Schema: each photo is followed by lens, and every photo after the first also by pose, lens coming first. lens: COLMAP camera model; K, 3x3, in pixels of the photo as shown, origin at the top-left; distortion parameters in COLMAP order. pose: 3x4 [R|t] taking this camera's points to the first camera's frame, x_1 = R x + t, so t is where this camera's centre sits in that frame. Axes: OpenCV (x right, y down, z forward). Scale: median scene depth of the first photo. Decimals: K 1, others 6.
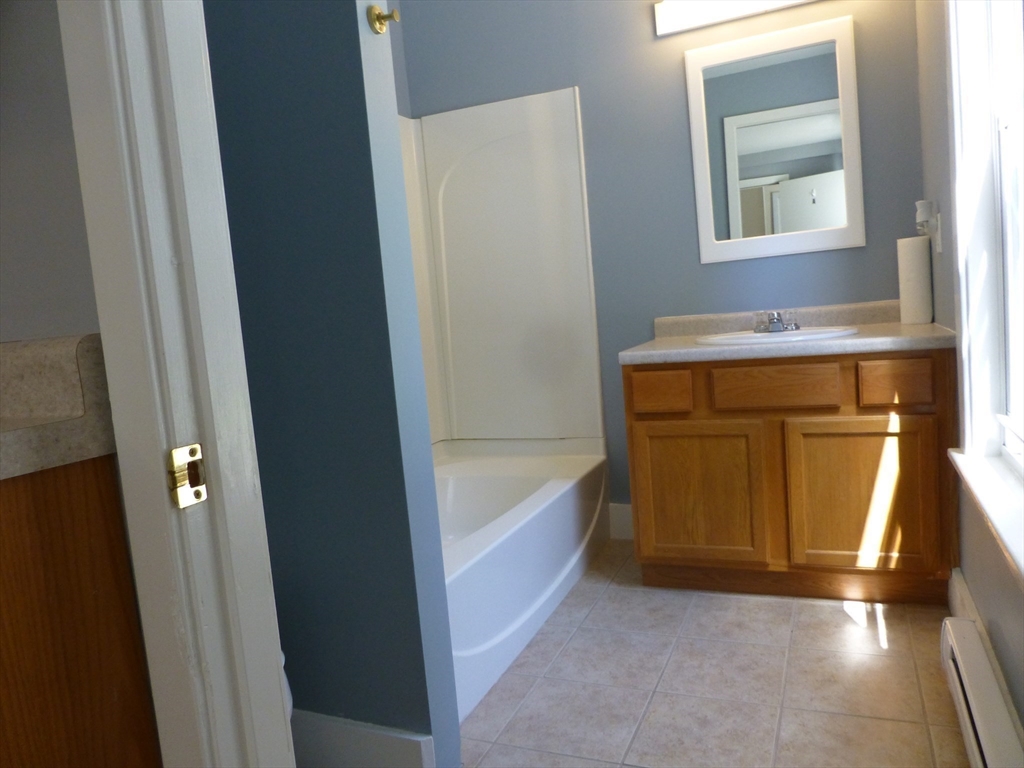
lens RADIAL K [[732.0, 0, 510.5], [0, 732.0, 387.9], [0, 0, 1]] dist [-0.040564, 0.006868]
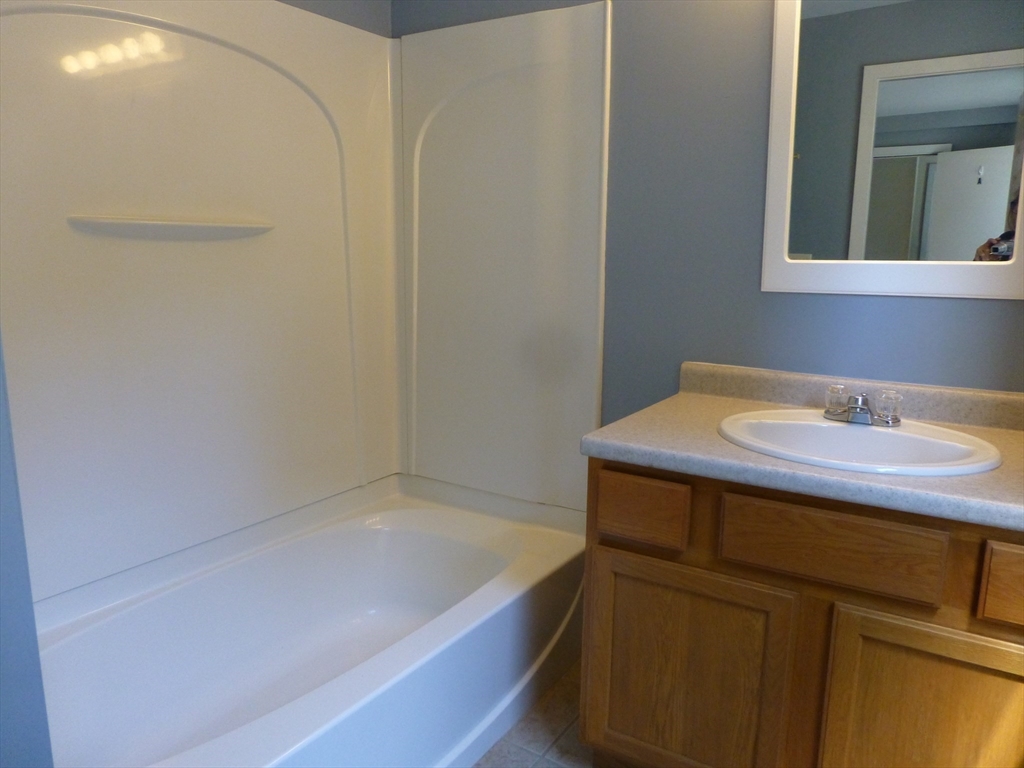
lens RADIAL K [[732.0, 0, 510.5], [0, 732.0, 387.9], [0, 0, 1]] dist [-0.040564, 0.006868]
pose [[0.981079, 0.124139, -0.148570, 0.177031], [-0.111712, 0.989722, 0.089282, -0.138786], [0.158127, -0.070995, 0.984863, 0.382693]]
